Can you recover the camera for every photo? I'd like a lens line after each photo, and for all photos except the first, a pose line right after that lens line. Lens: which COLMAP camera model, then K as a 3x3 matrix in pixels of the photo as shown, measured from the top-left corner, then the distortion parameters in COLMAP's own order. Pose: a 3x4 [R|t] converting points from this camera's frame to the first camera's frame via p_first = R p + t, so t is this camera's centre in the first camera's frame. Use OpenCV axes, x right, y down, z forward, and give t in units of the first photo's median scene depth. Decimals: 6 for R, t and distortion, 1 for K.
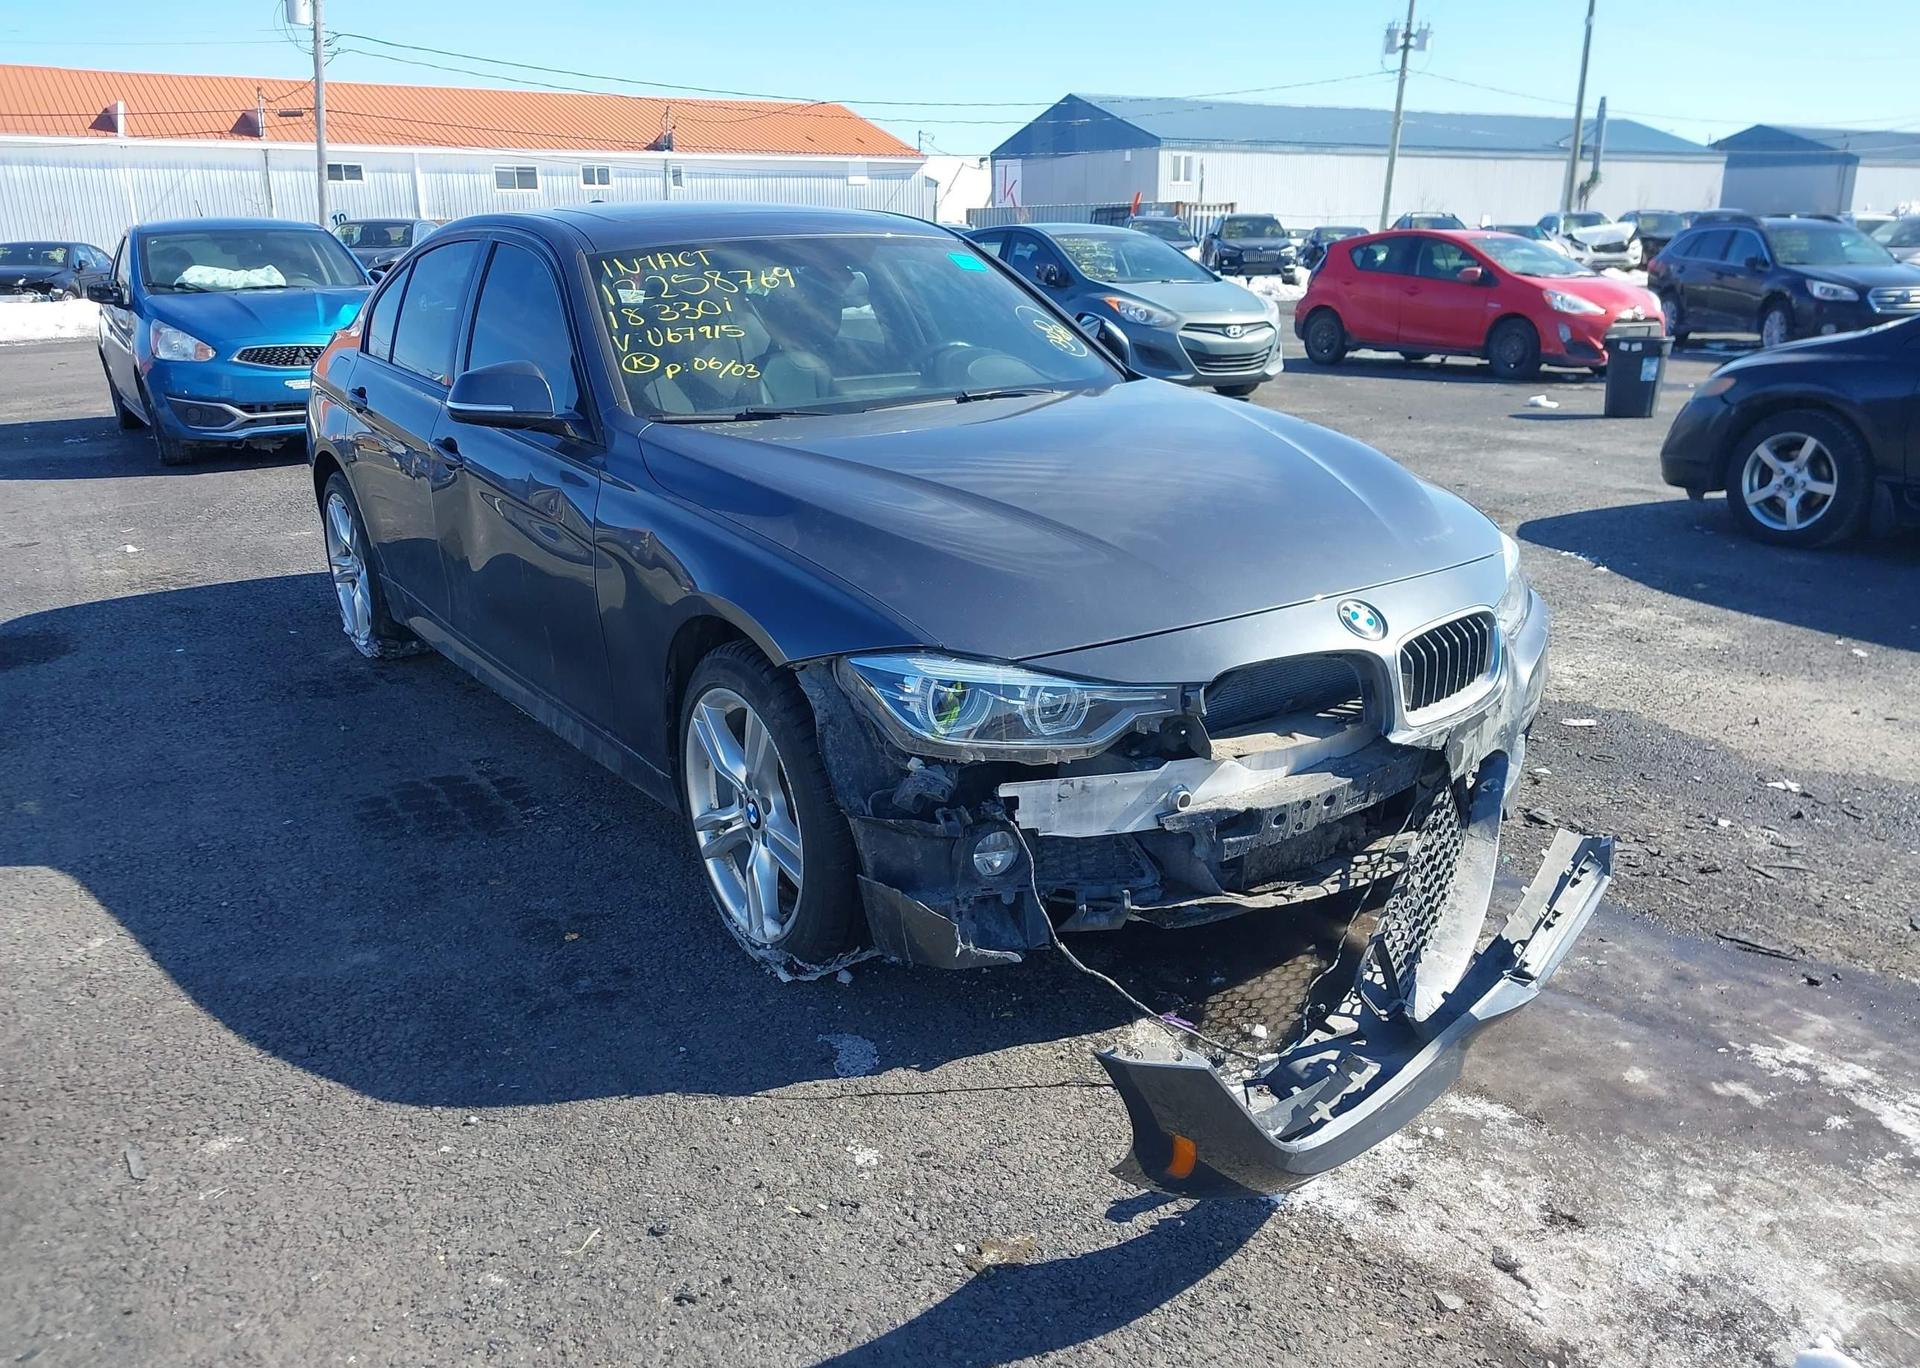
lens RADIAL K [[1641.6, 0, 952.6], [0, 1641.6, 685.6], [0, 0, 1]] dist [0.012420, -0.015794]
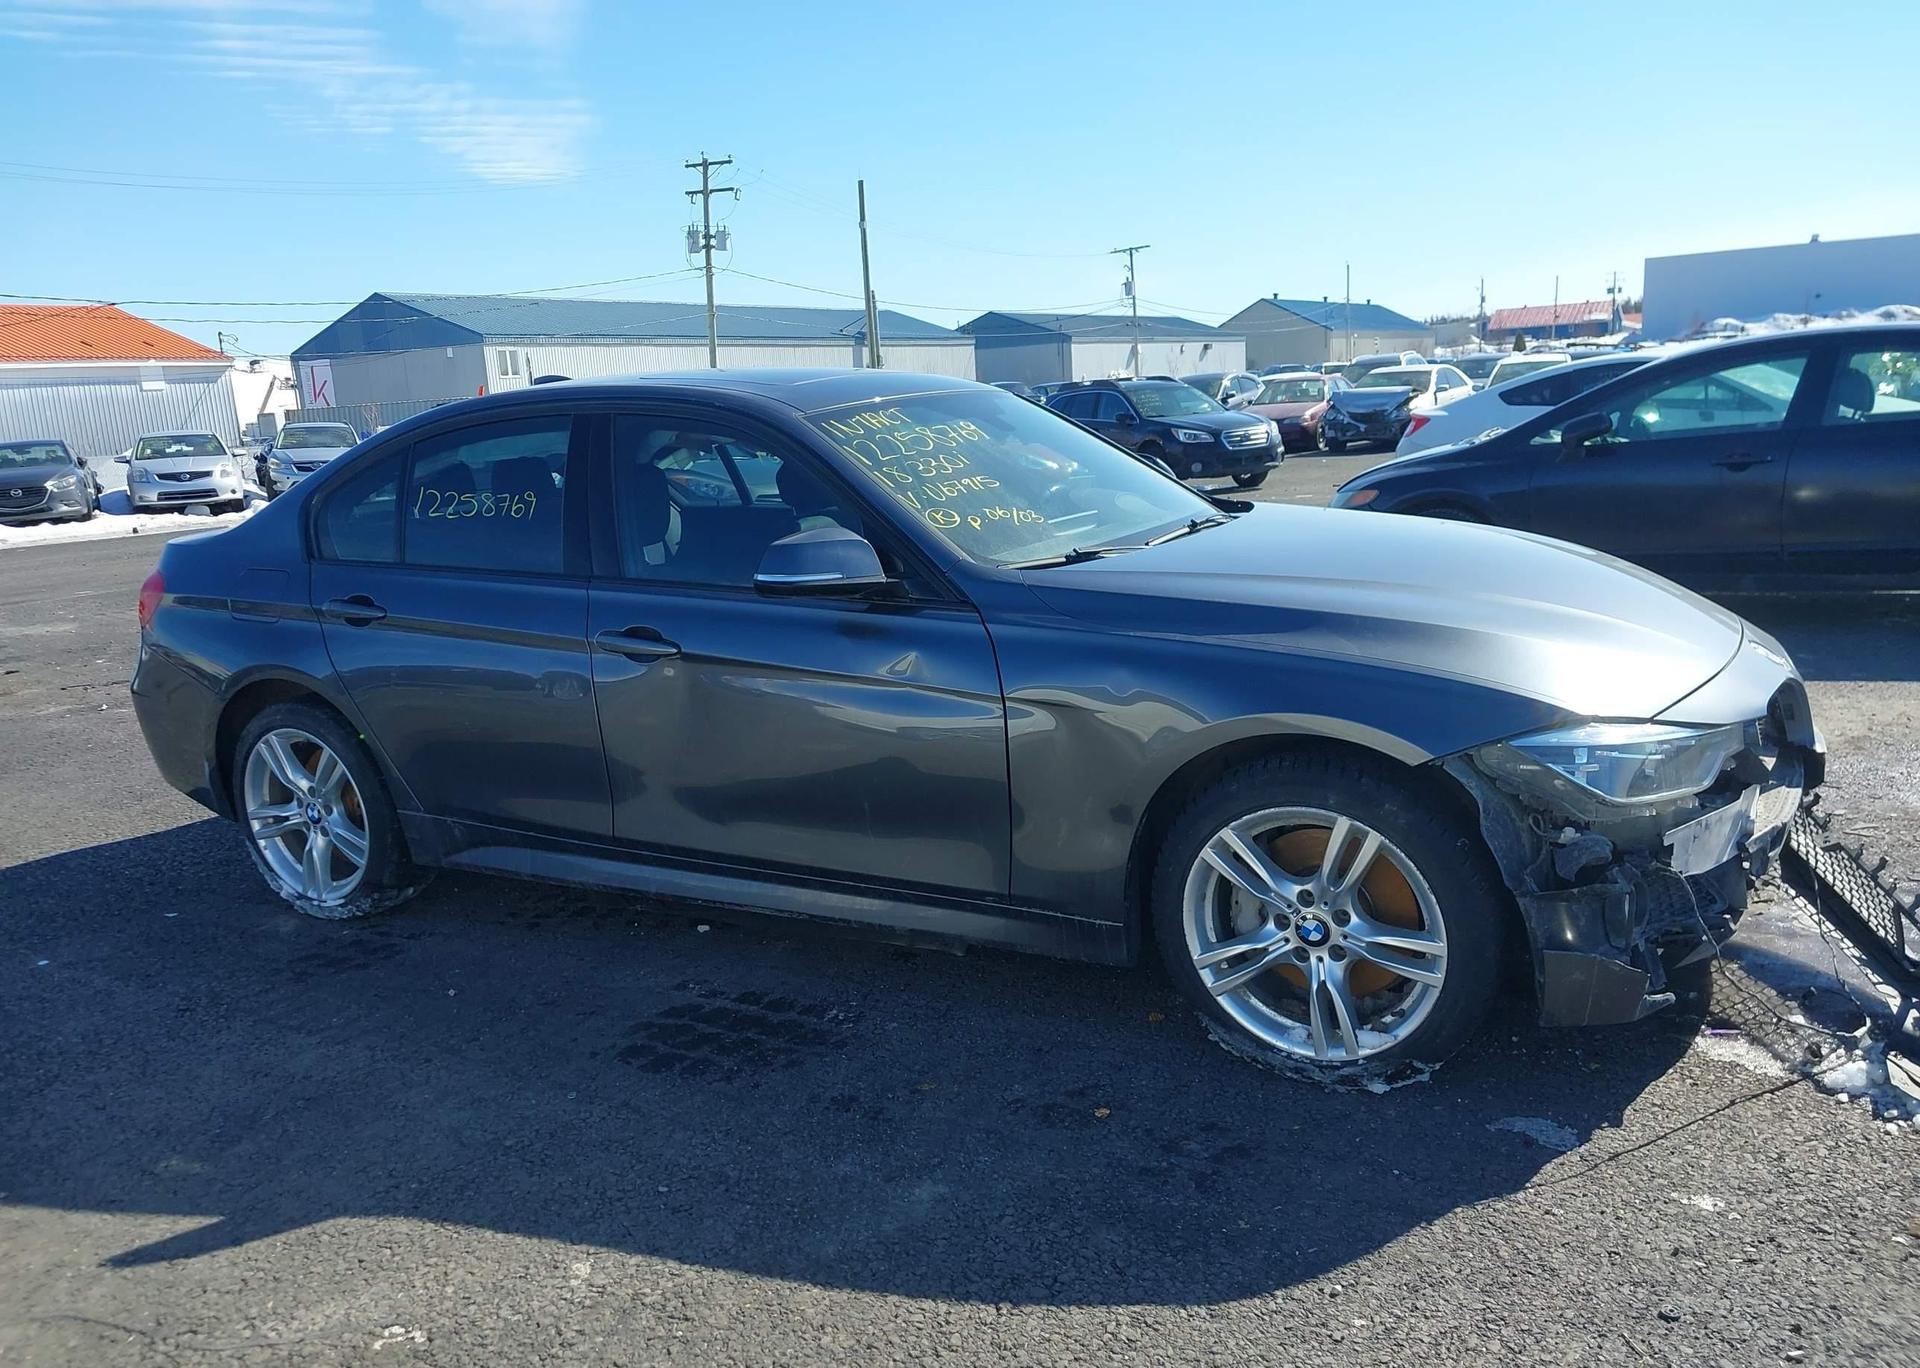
lens RADIAL K [[1609.5, 0, 967.6], [0, 1609.5, 660.1], [0, 0, 1]] dist [0.023004, -0.017444]
pose [[0.881949, -0.118804, 0.456127, -0.117317], [0.174062, 0.981403, -0.080940, -0.006352], [-0.438029, 0.150779, 0.886226, 0.030426]]
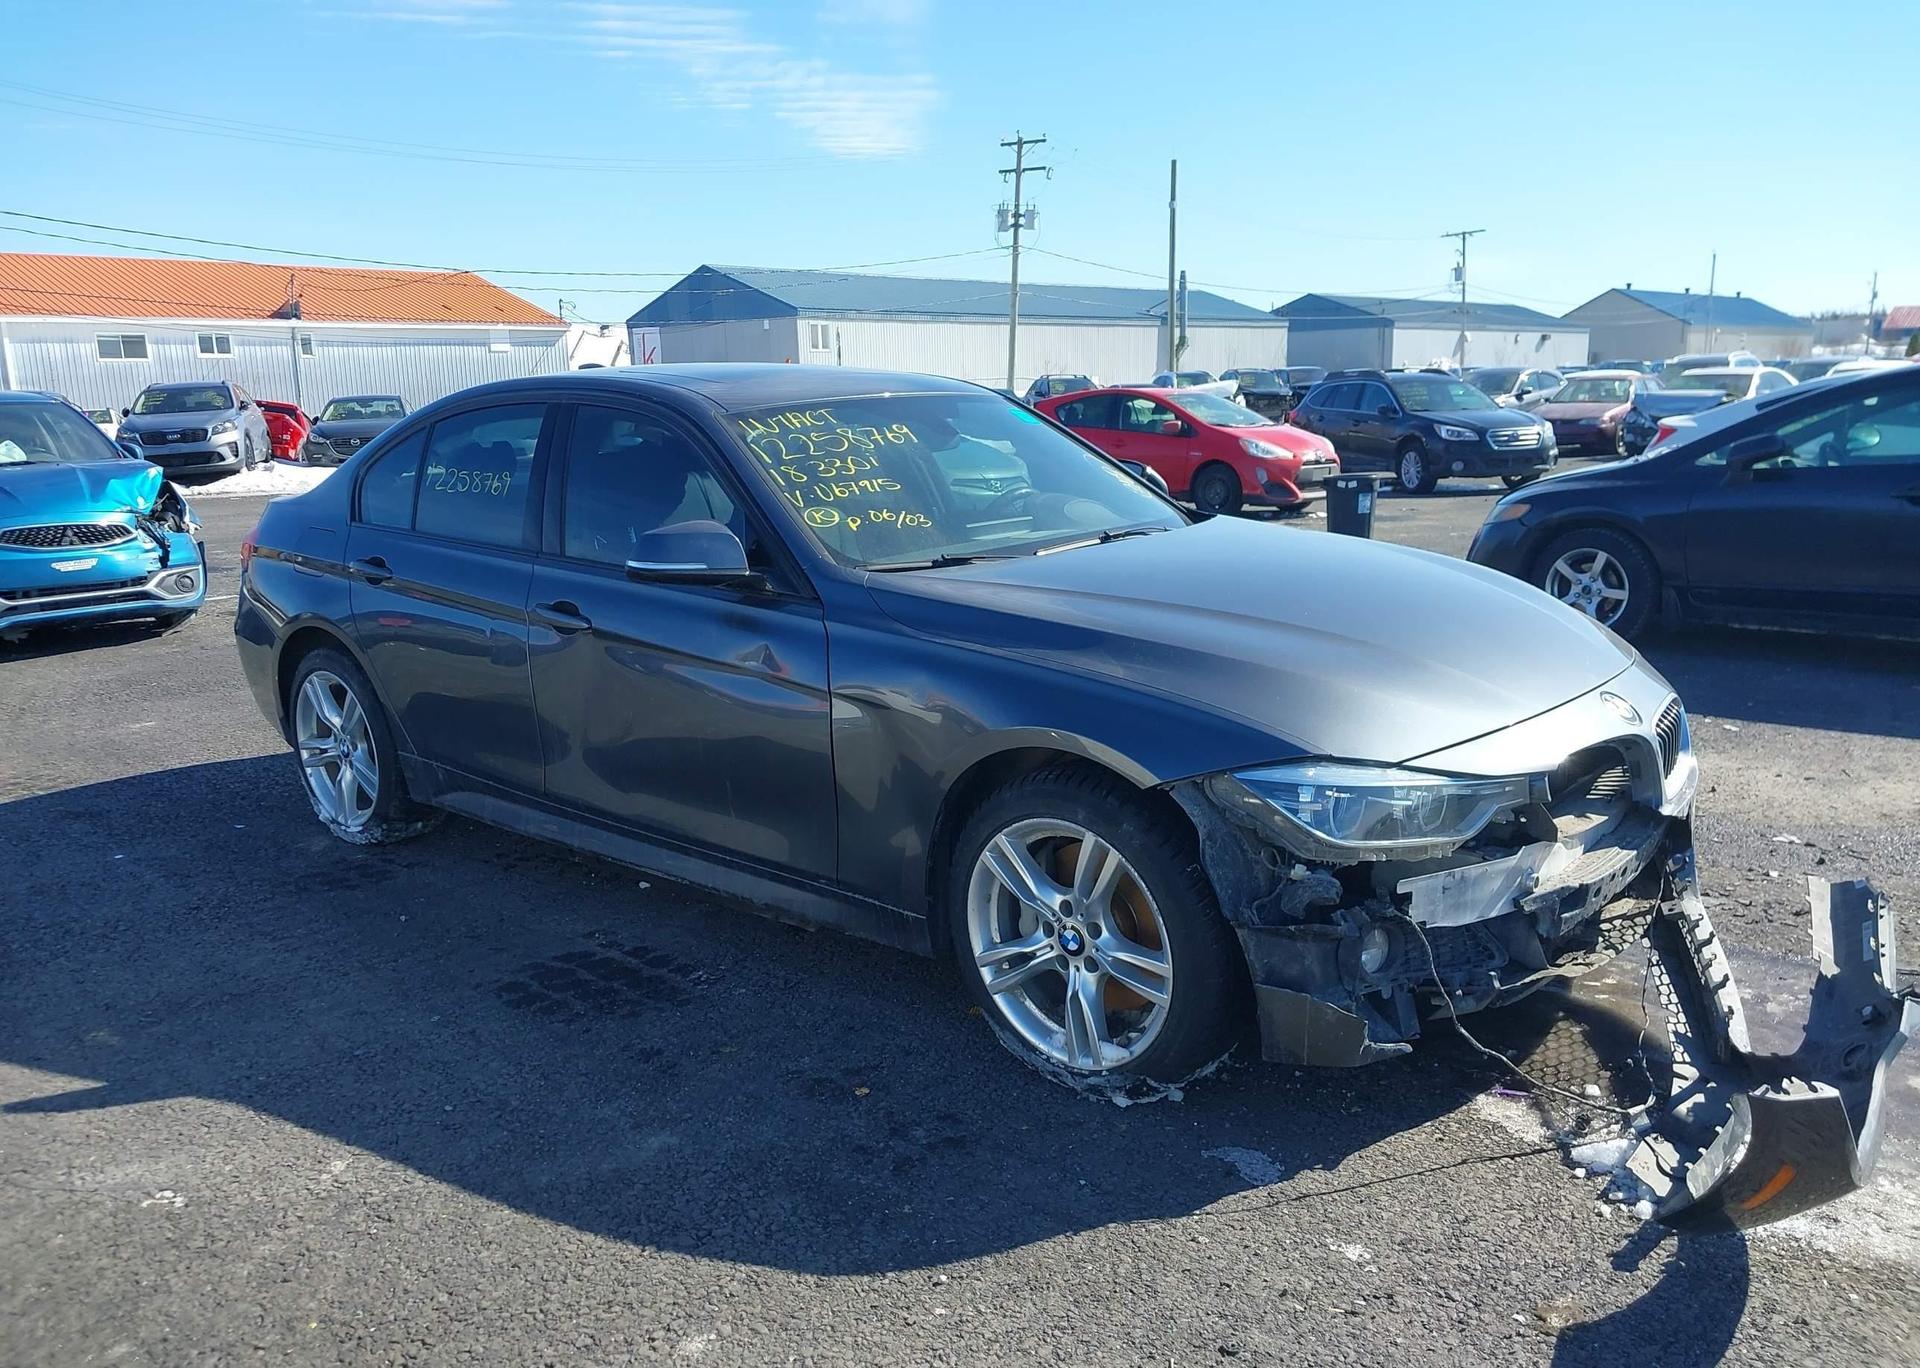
lens RADIAL K [[1605.9, 0, 960.0], [0, 1605.9, 684.0], [0, 0, 1]] dist [0.073921, -0.117120]
pose [[0.964490, -0.061896, 0.256766, -0.071926], [0.085411, 0.993011, -0.081455, -0.000965], [-0.249930, 0.100493, 0.963035, 0.005547]]
